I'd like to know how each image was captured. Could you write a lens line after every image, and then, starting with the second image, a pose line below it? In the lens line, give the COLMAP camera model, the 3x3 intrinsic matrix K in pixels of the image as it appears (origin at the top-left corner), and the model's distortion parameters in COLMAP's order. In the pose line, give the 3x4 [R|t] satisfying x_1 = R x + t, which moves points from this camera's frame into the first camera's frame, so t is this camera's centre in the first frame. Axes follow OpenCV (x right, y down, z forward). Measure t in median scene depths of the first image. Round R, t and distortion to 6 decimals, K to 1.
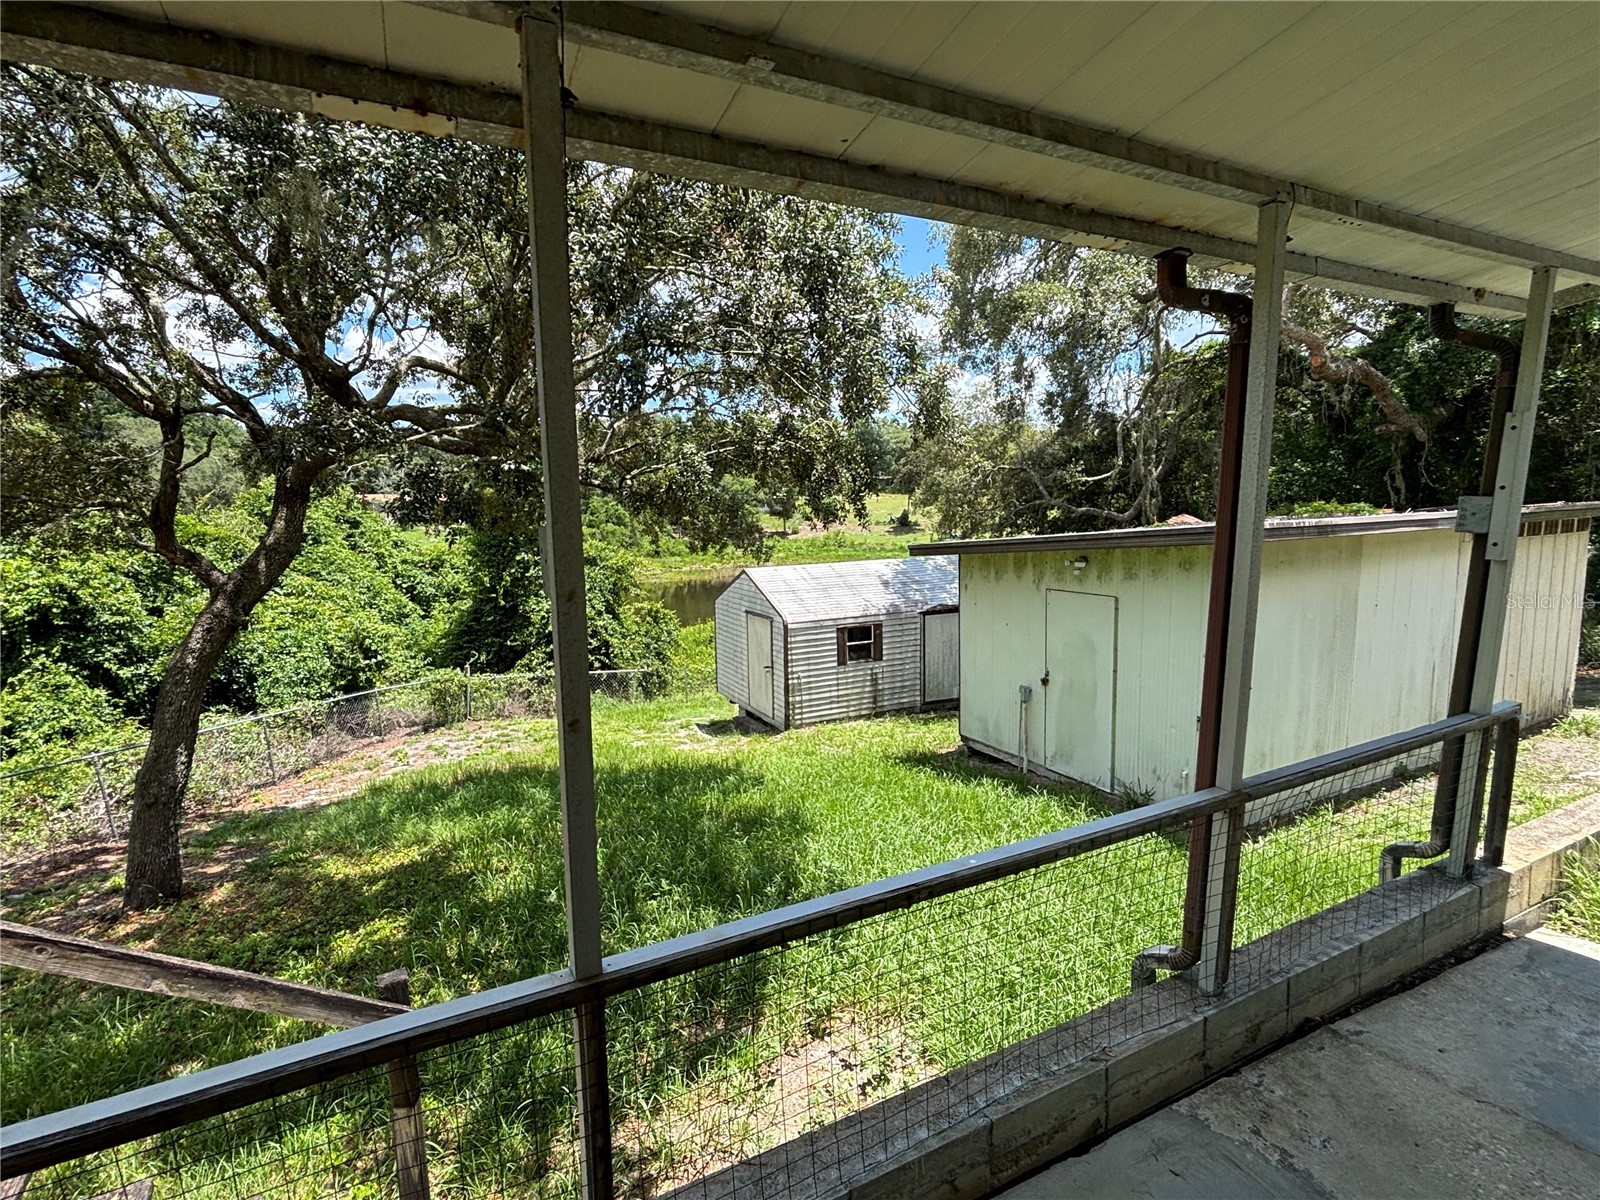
lens RADIAL K [[787.7, 0, 797.9], [0, 787.7, 604.9], [0, 0, 1]] dist [-0.000970, -0.000522]
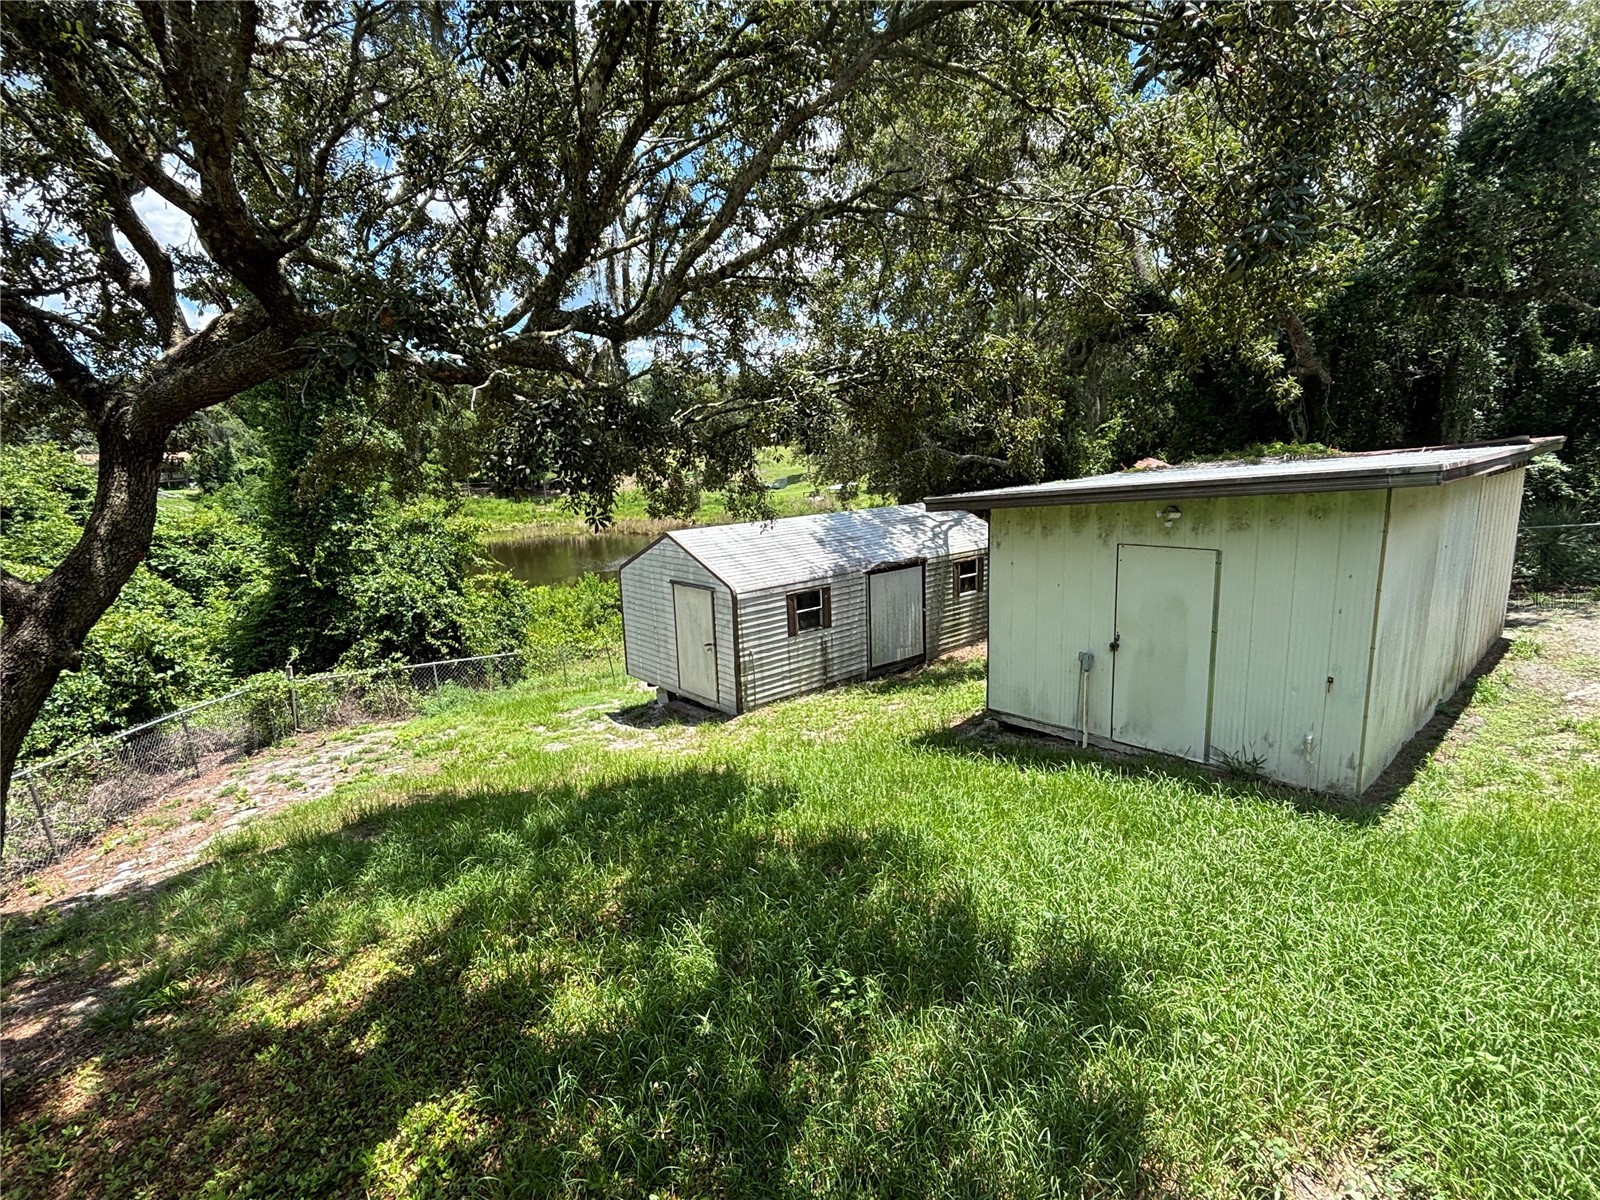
lens RADIAL K [[787.7, 0, 797.9], [0, 787.7, 604.9], [0, 0, 1]] dist [-0.000970, -0.000522]
pose [[0.966417, -0.063669, 0.248968, -0.156301], [0.048723, 0.996646, 0.065746, -0.016997], [-0.252319, -0.051407, 0.966278, 0.132681]]
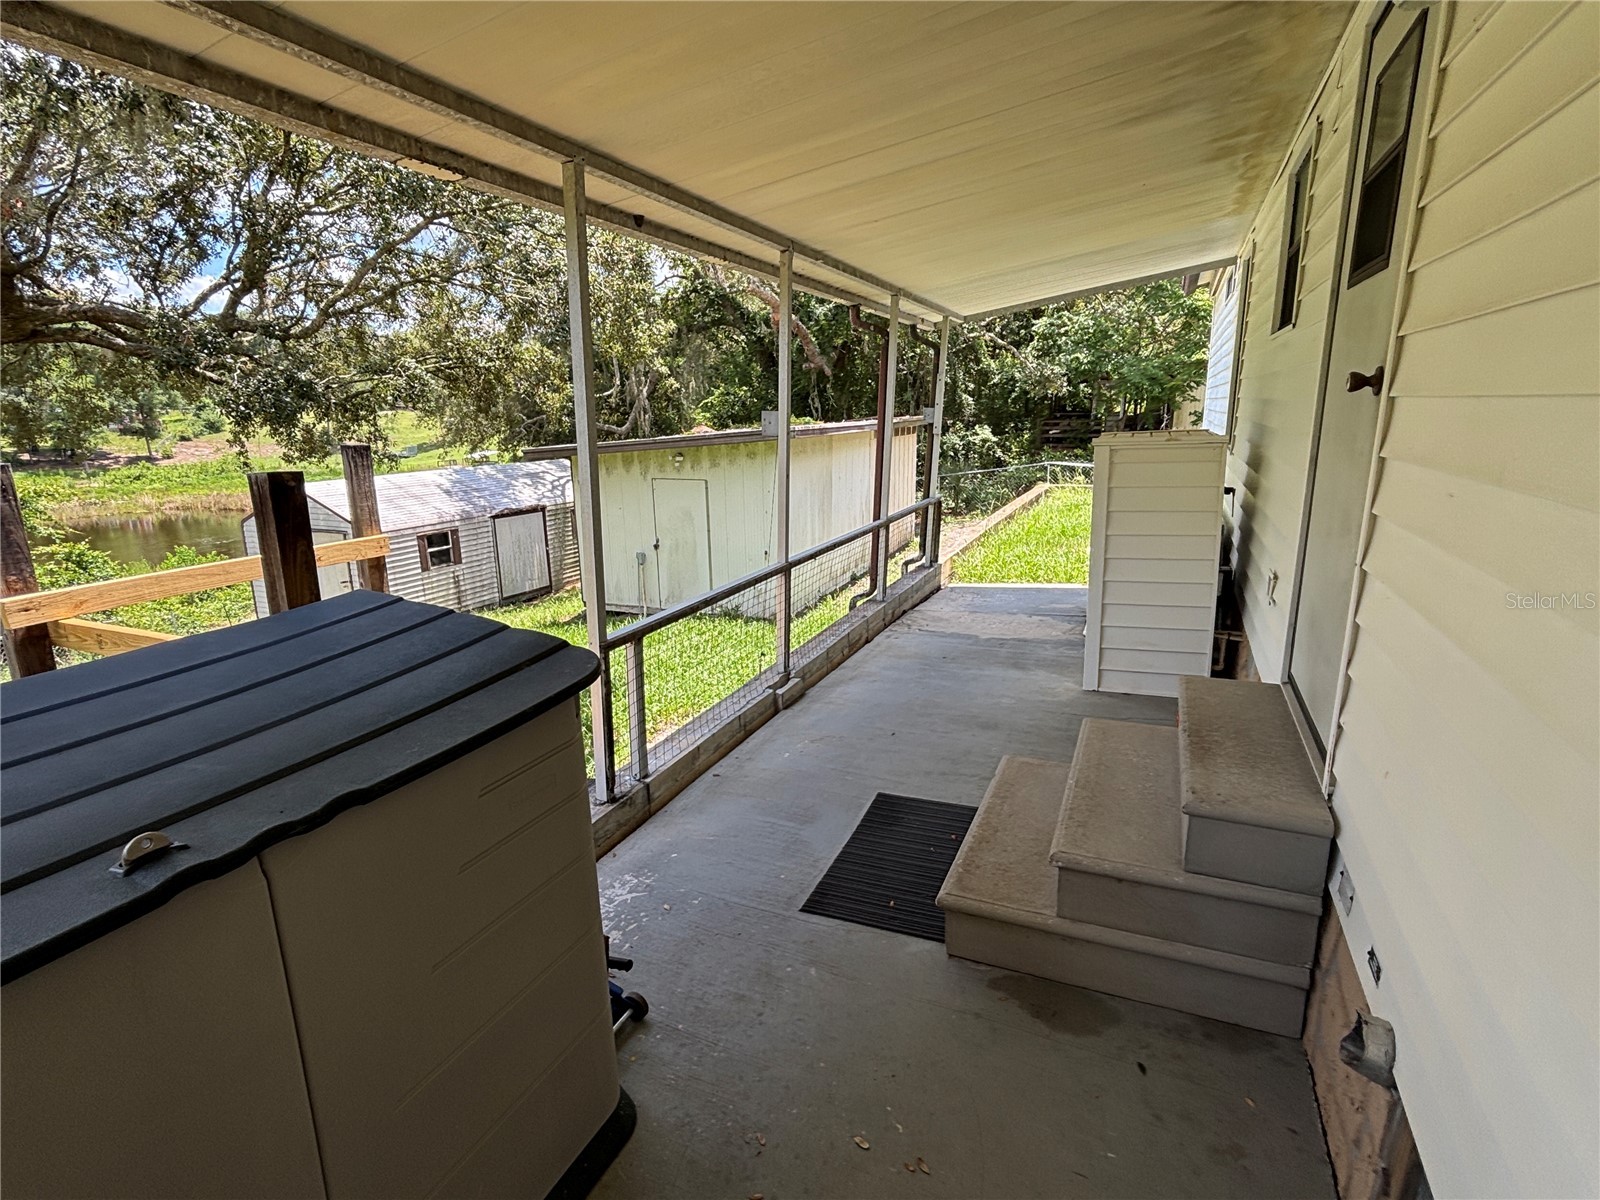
lens RADIAL K [[795.4, 0, 813.6], [0, 795.4, 596.5], [0, 0, 1]] dist [0.000361, -0.014956]
pose [[0.765924, -0.133760, 0.628863, -0.216295], [0.076907, 0.990157, 0.116939, 0.025570], [-0.638315, -0.041202, 0.768672, -0.146973]]
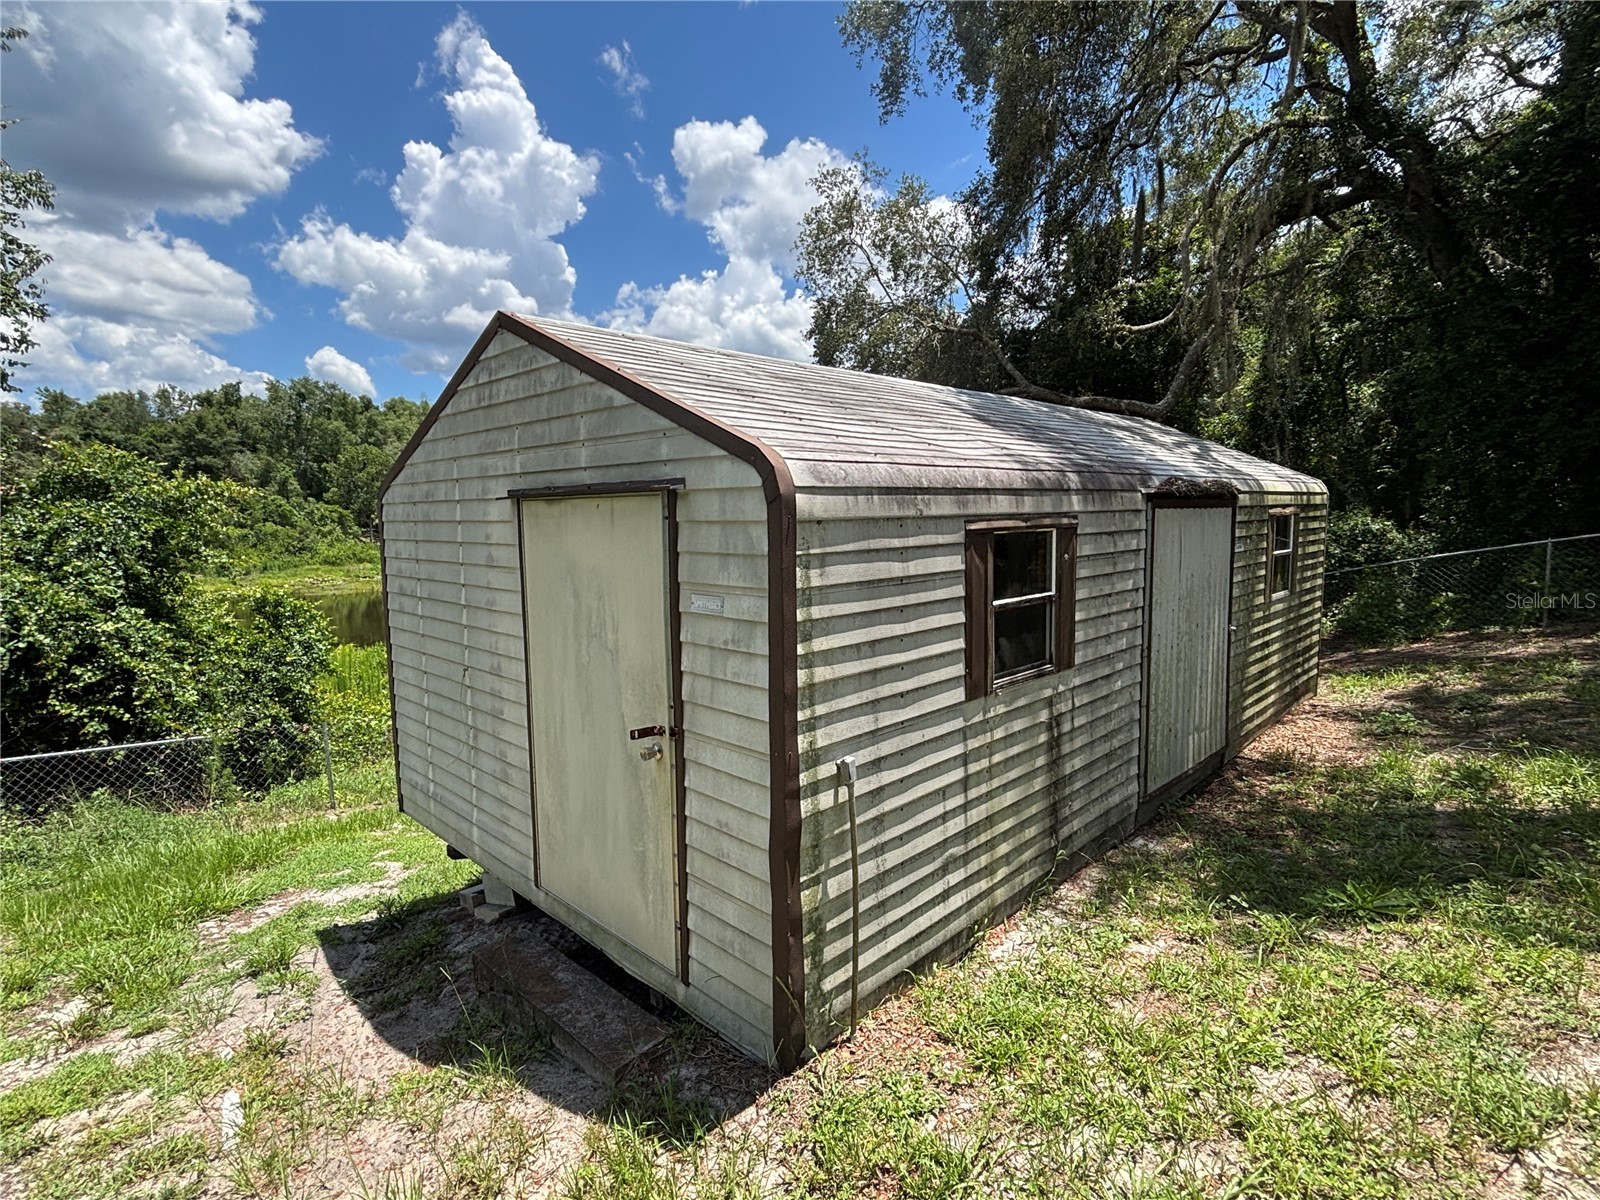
lens RADIAL K [[801.2, 0, 786.8], [0, 801.2, 594.6], [0, 0, 1]] dist [0.000096, 0.000205]
pose [[0.948145, -0.028745, 0.316537, -0.069221], [0.038741, 0.998928, -0.025332, 0.049759], [-0.315469, 0.036281, 0.948242, 0.781139]]
